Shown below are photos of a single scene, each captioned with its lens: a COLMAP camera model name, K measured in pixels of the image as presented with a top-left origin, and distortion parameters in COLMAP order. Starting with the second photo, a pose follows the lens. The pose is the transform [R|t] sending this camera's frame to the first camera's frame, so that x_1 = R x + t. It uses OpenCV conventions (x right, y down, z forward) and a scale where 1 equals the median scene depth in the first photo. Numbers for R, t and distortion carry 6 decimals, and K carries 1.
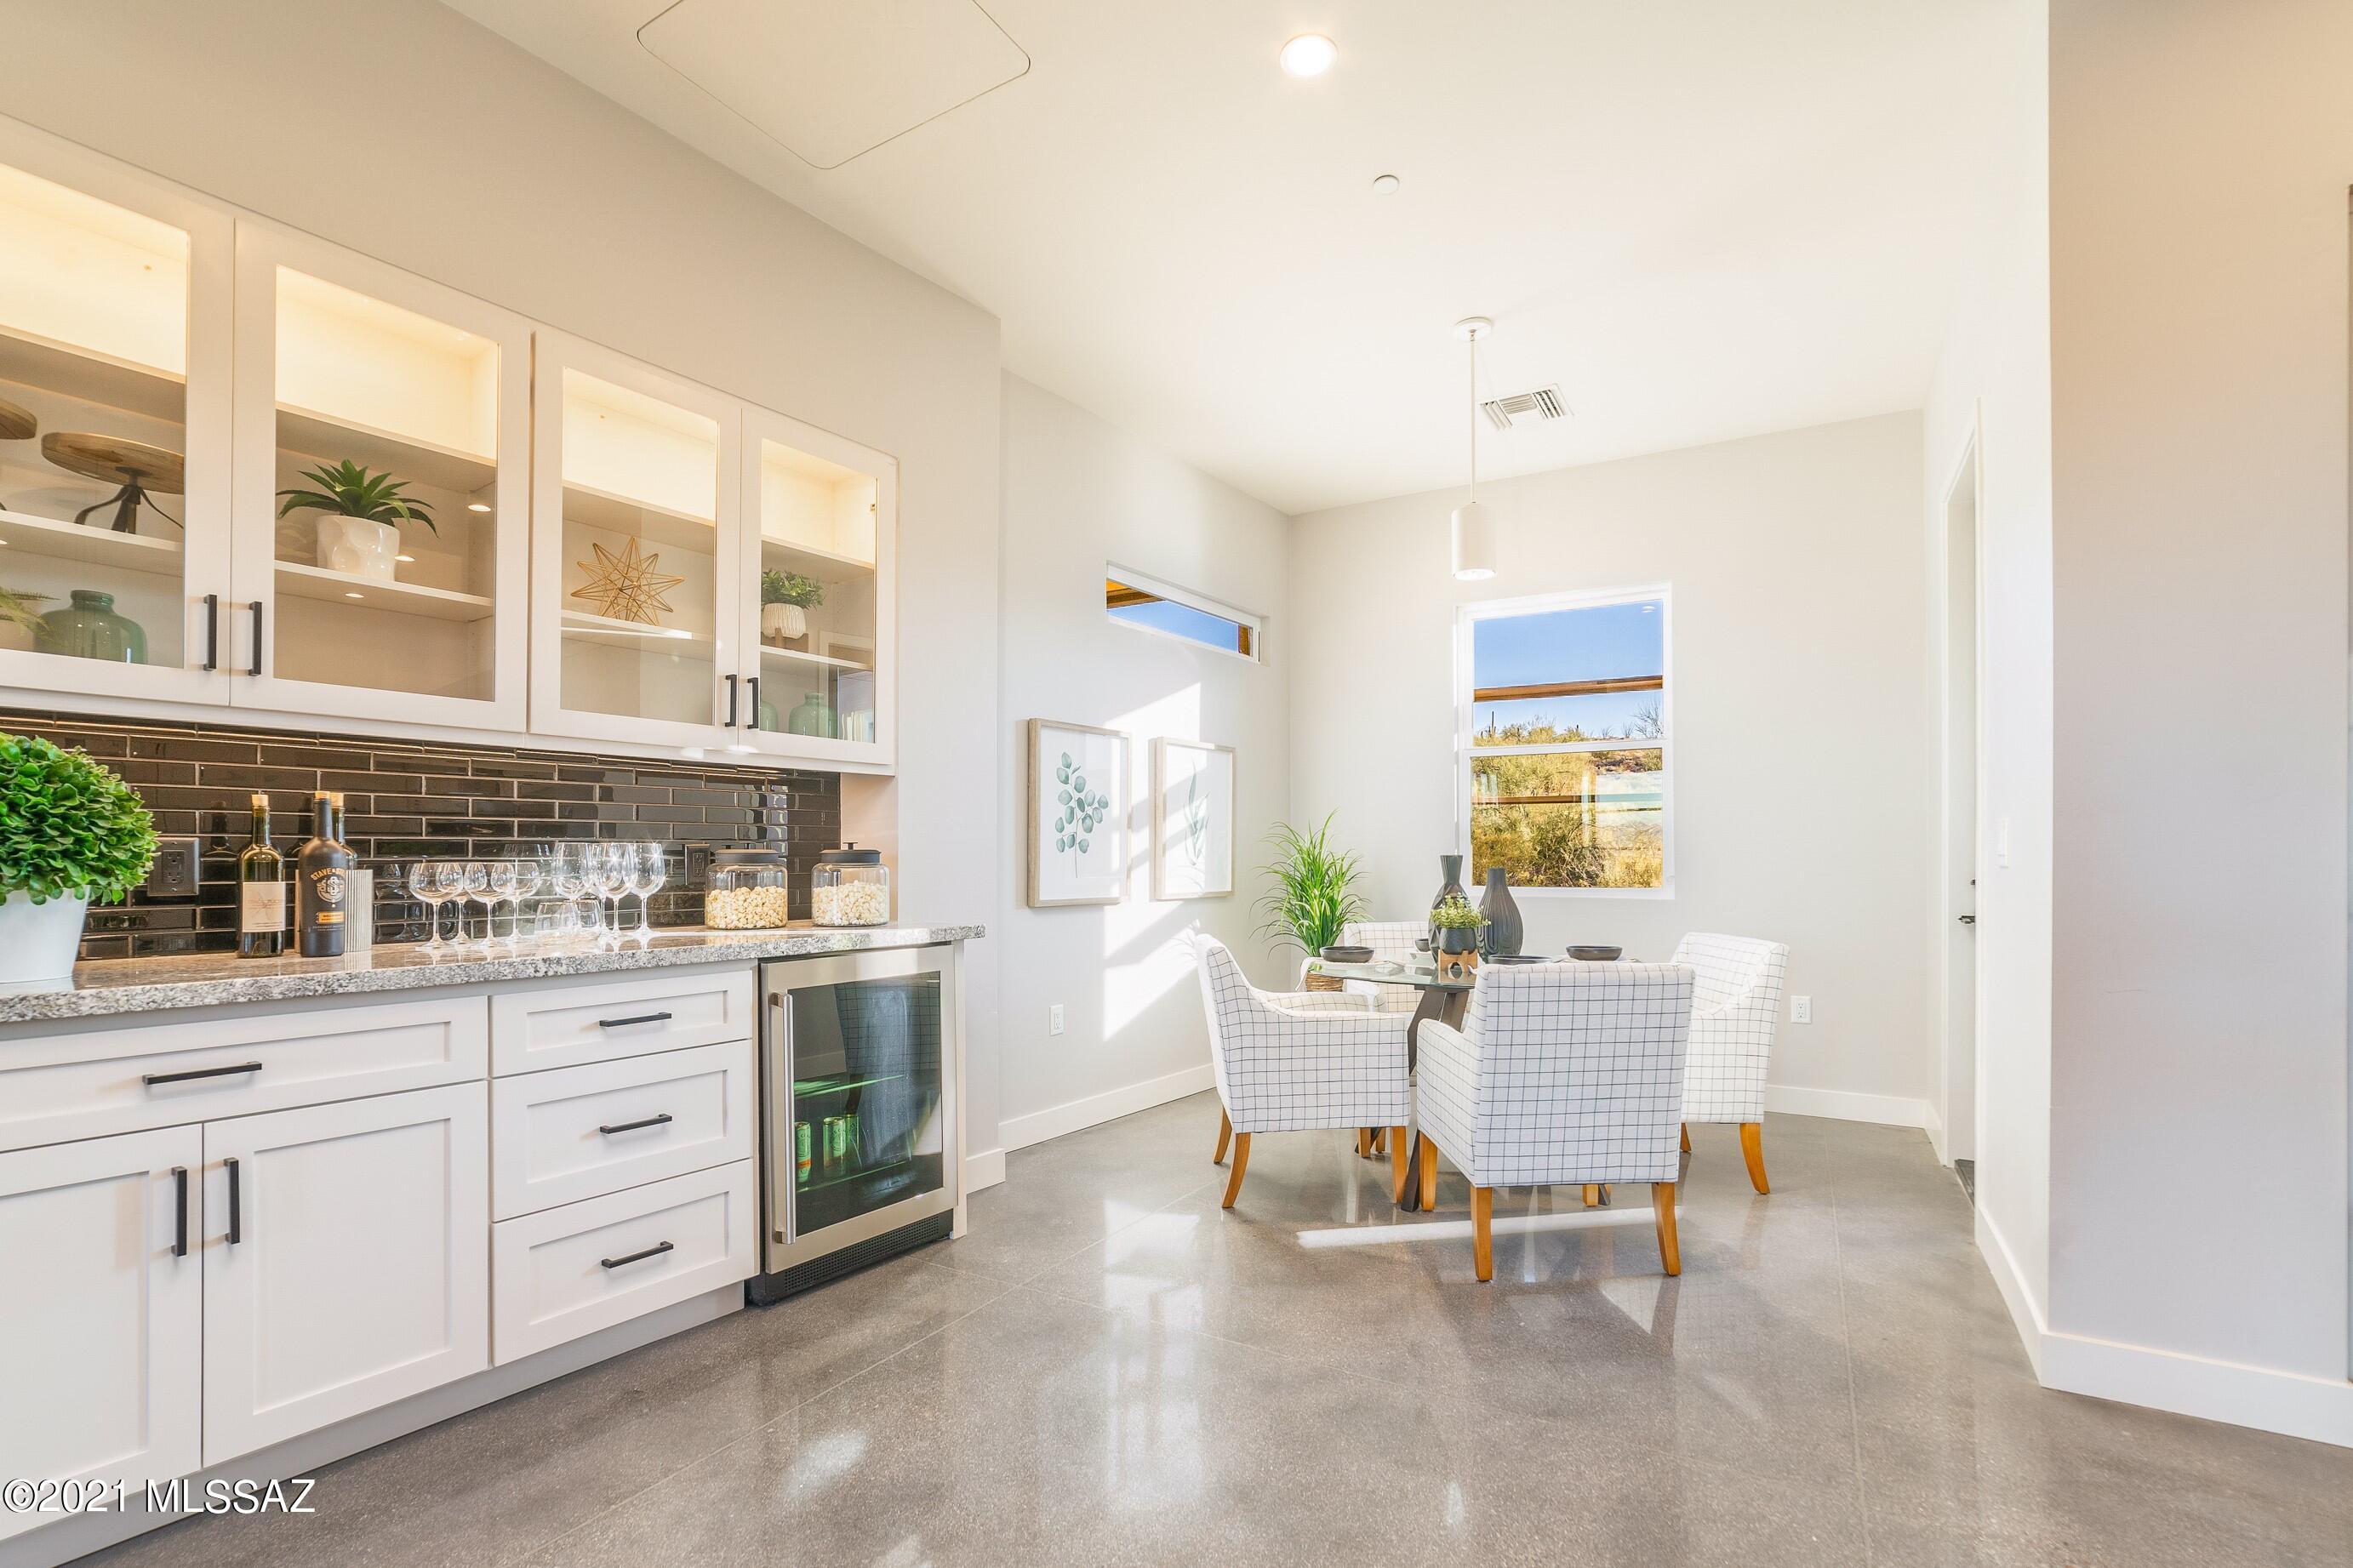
lens RADIAL K [[1005.3, 0, 1183.6], [0, 1005.3, 852.3], [0, 0, 1]] dist [0.002455, 0.000486]
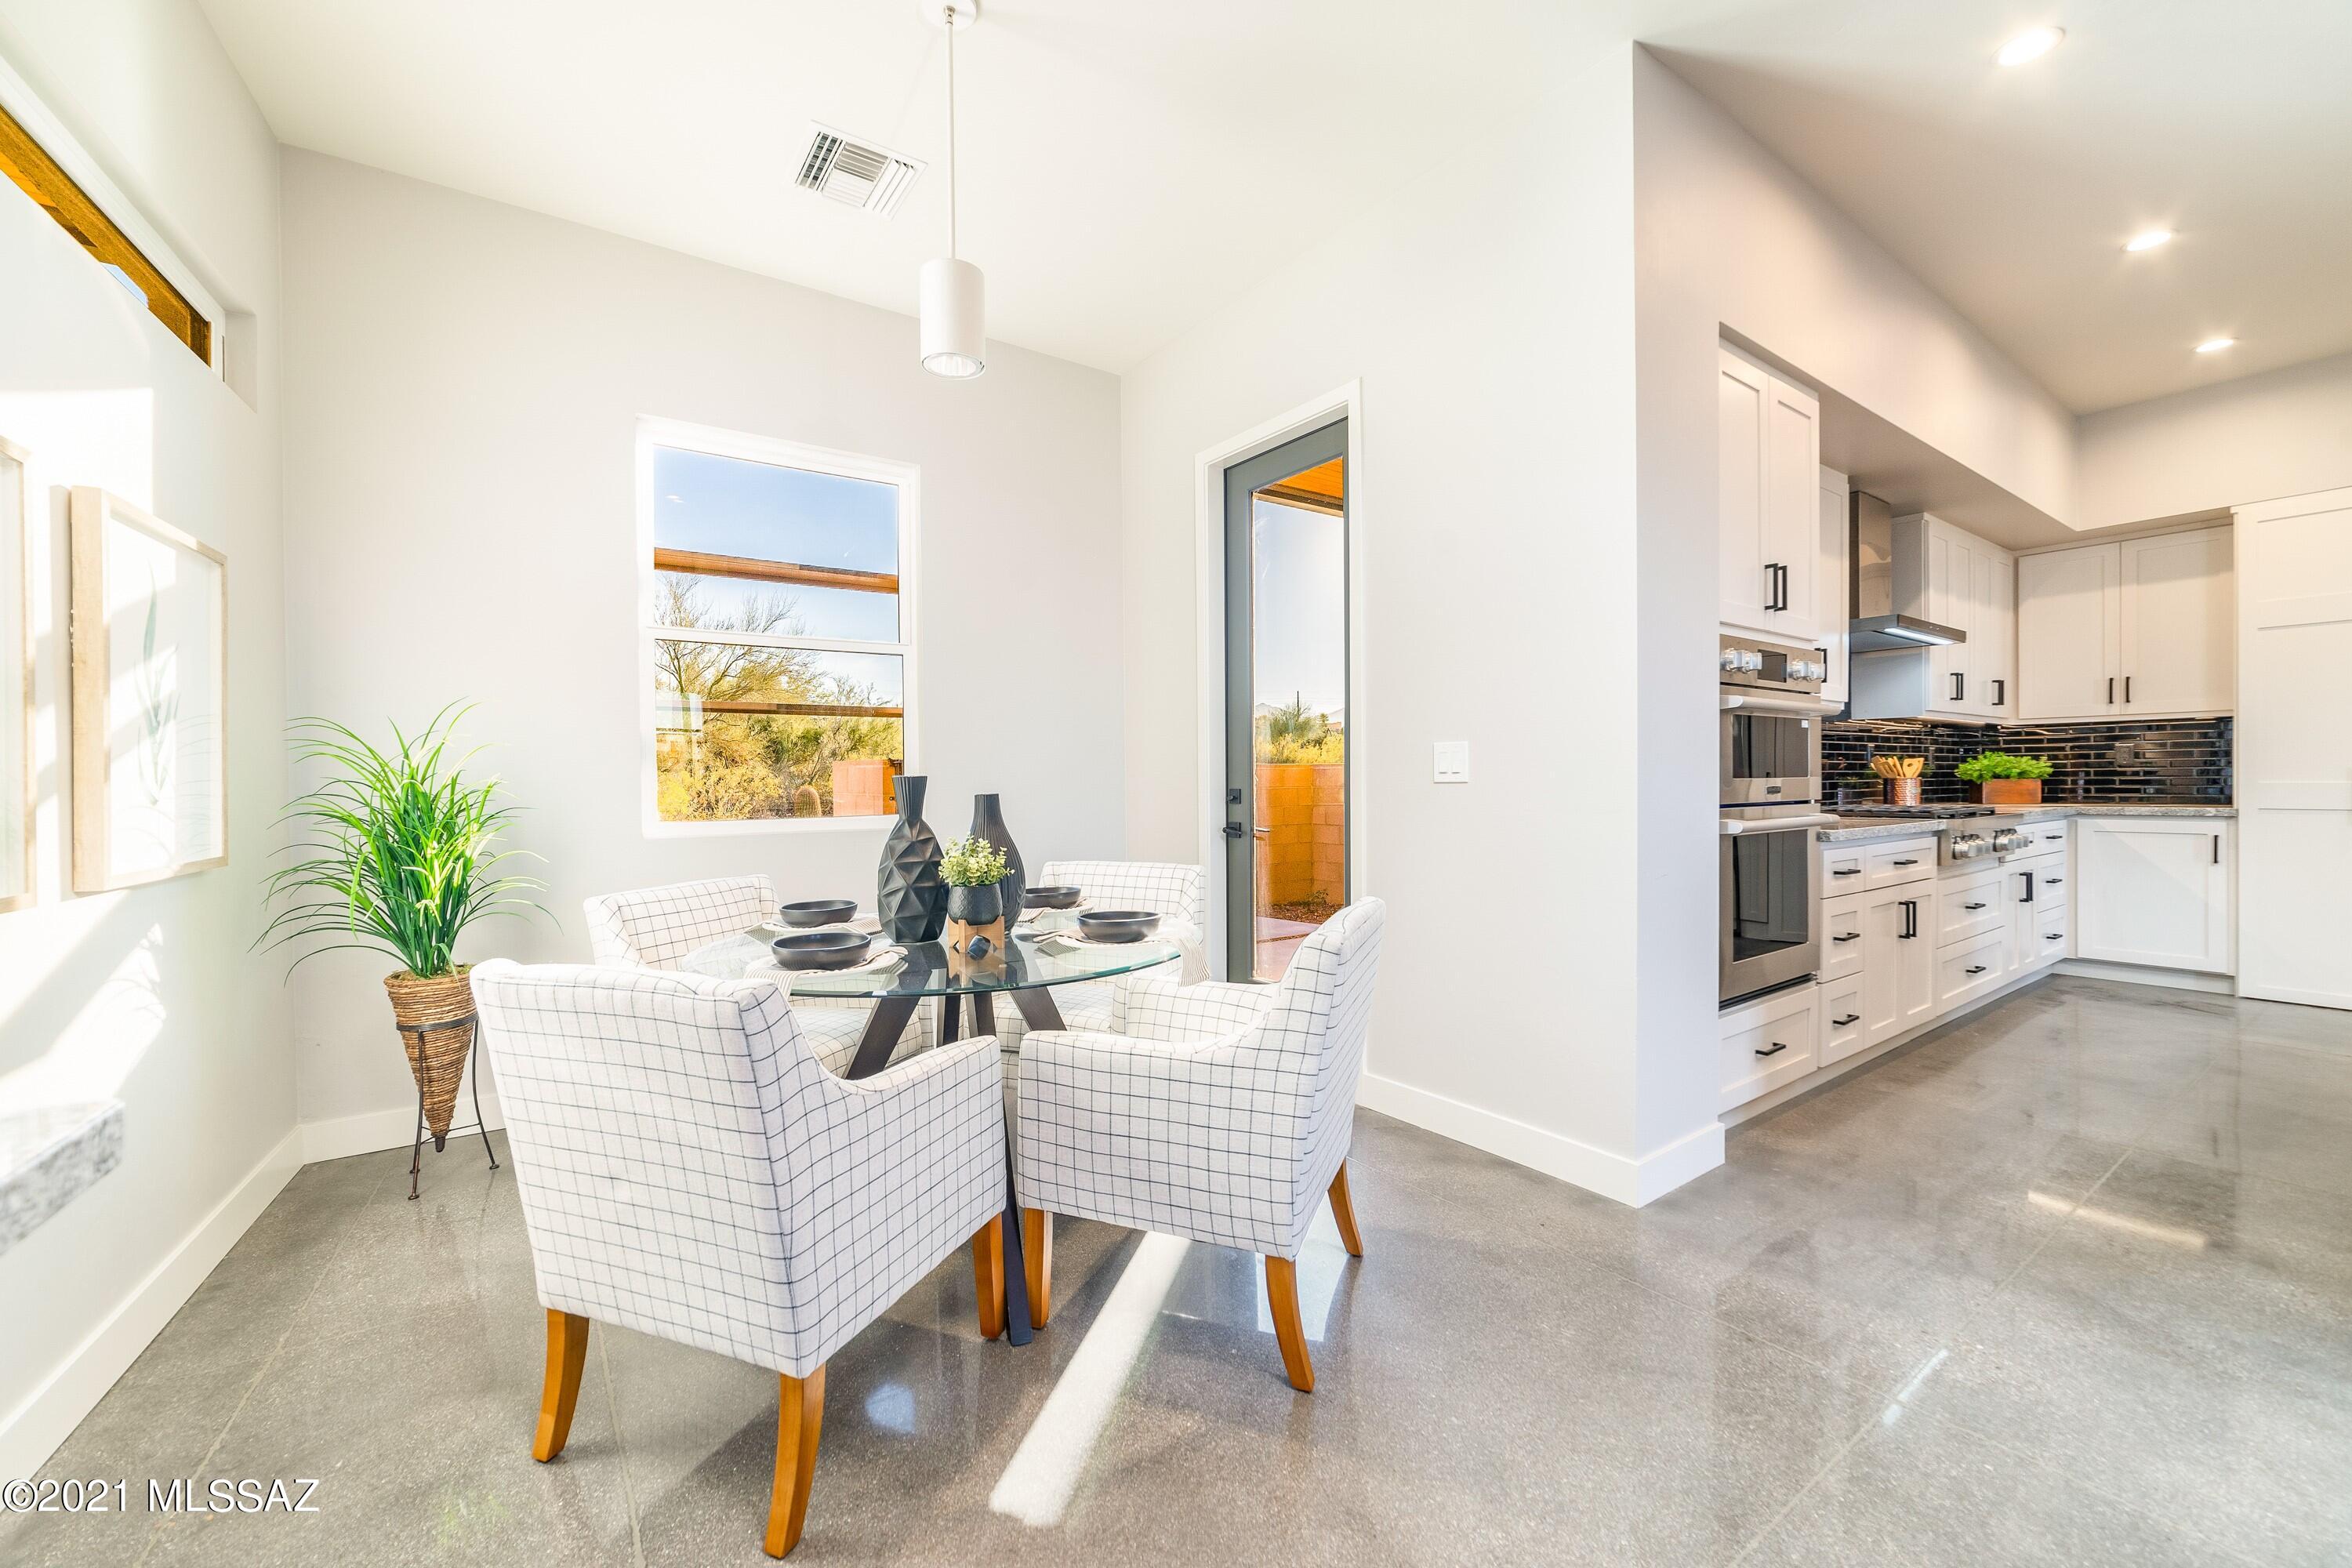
lens RADIAL K [[933.9, 0, 1176.0], [0, 933.9, 784.0], [0, 0, 1]] dist [-0.001189, -0.000102]
pose [[0.428038, -0.003555, 0.903754, -0.347109], [0.002171, 0.999993, 0.002905, 0.009423], [-0.903758, 0.000719, 0.428043, 0.878801]]
